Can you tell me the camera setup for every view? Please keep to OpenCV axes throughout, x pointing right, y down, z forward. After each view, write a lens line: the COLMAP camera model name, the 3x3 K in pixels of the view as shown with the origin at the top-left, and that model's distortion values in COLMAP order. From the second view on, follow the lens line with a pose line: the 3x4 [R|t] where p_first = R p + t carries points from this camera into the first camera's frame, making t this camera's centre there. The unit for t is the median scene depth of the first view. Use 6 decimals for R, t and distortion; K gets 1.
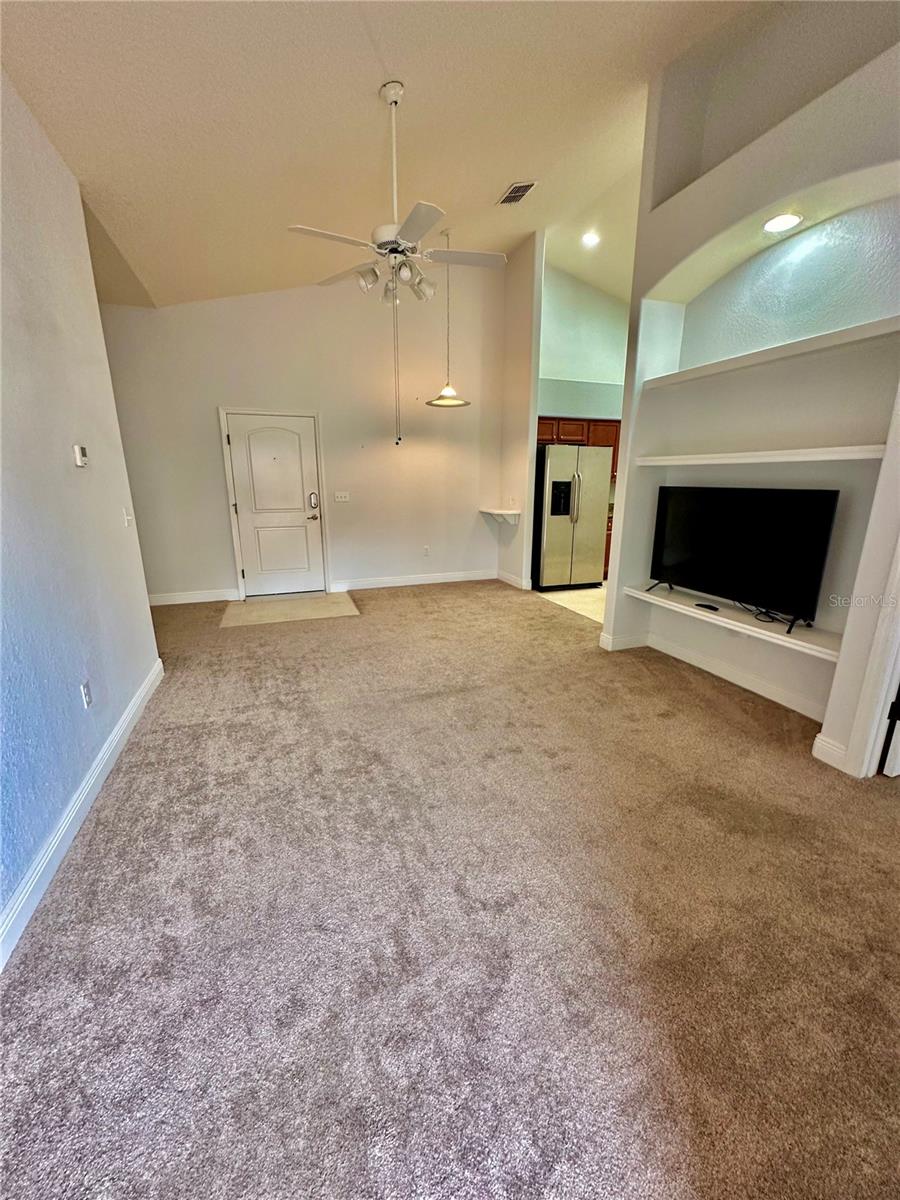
lens RADIAL K [[479.8, 0, 449.3], [0, 479.8, 602.1], [0, 0, 1]] dist [-0.001928, 0.000457]
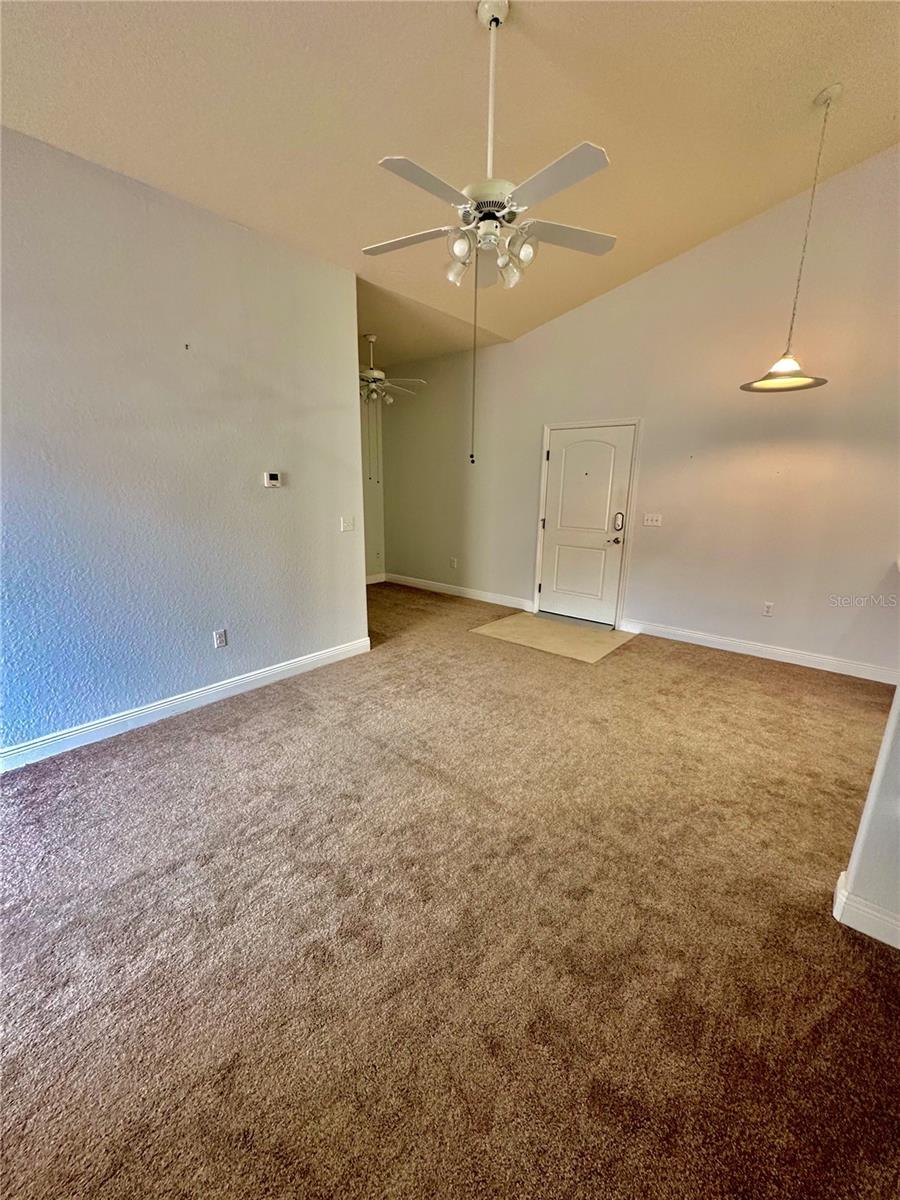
lens RADIAL K [[479.8, 0, 449.4], [0, 479.8, 601.4], [0, 0, 1]] dist [-0.001928, 0.000457]
pose [[0.493379, 0.217408, -0.842206, 0.395002], [-0.232321, 0.966021, 0.113272, -0.121808], [0.838215, 0.139776, 0.527123, 0.377016]]
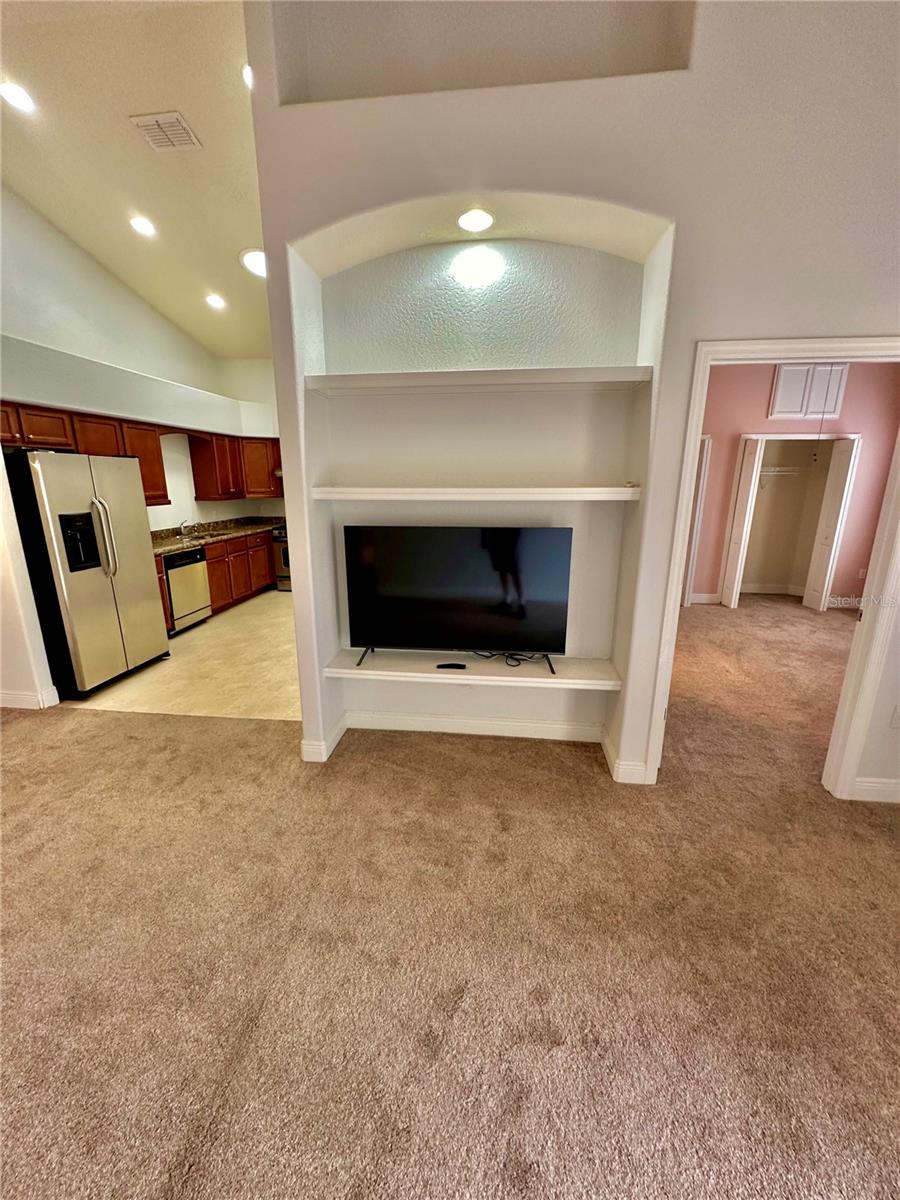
lens RADIAL K [[479.8, 0, 449.8], [0, 479.8, 600.5], [0, 0, 1]] dist [-0.001928, 0.000457]
pose [[0.449091, -0.219949, 0.865990, -0.115784], [0.226891, 0.965529, 0.127567, -0.146313], [-0.864198, 0.139196, 0.483515, 0.405350]]
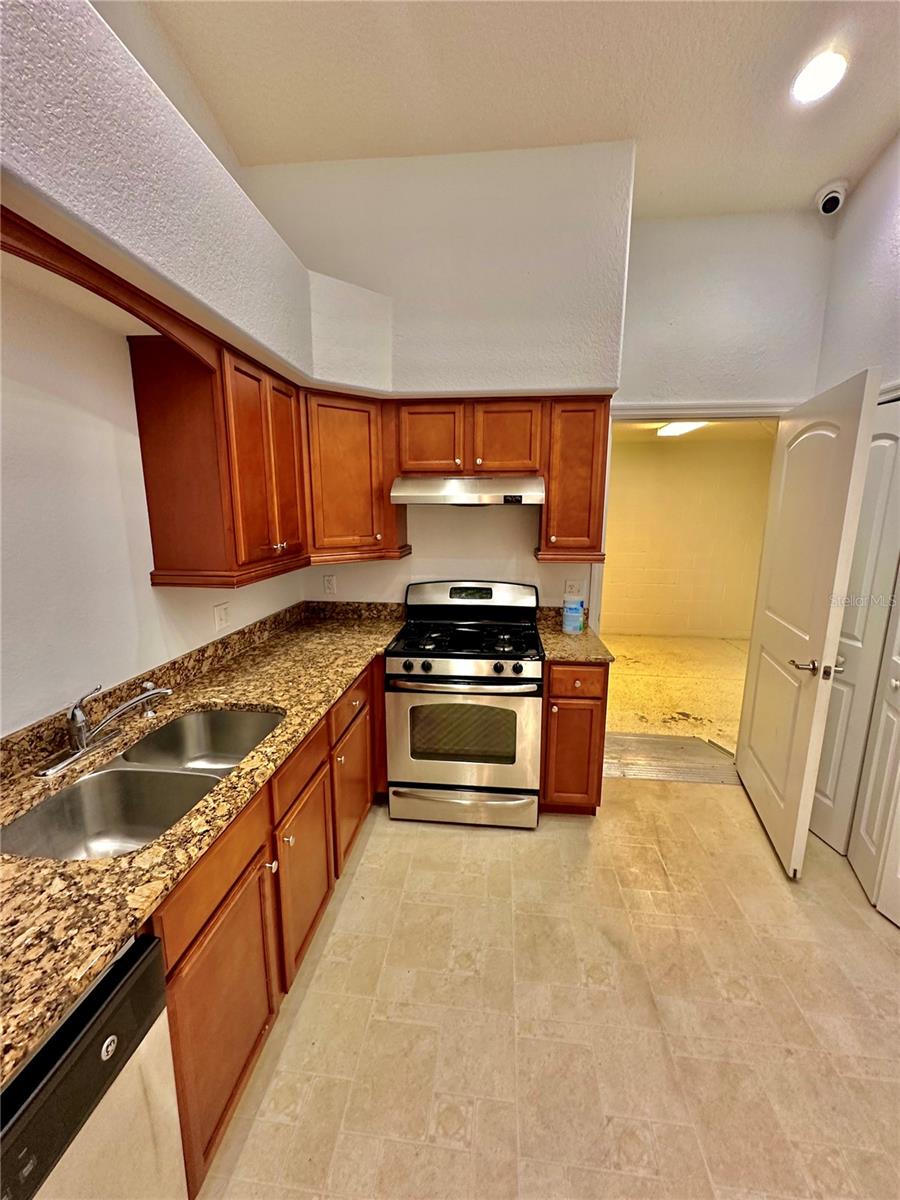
lens RADIAL K [[479.8, 0, 447.7], [0, 479.8, 598.2], [0, 0, 1]] dist [-0.001928, 0.000457]
pose [[0.447052, -0.161429, 0.879821, 0.544454], [0.224394, 0.972369, 0.064391, -0.364905], [-0.865905, 0.168641, 0.470923, 1.237044]]
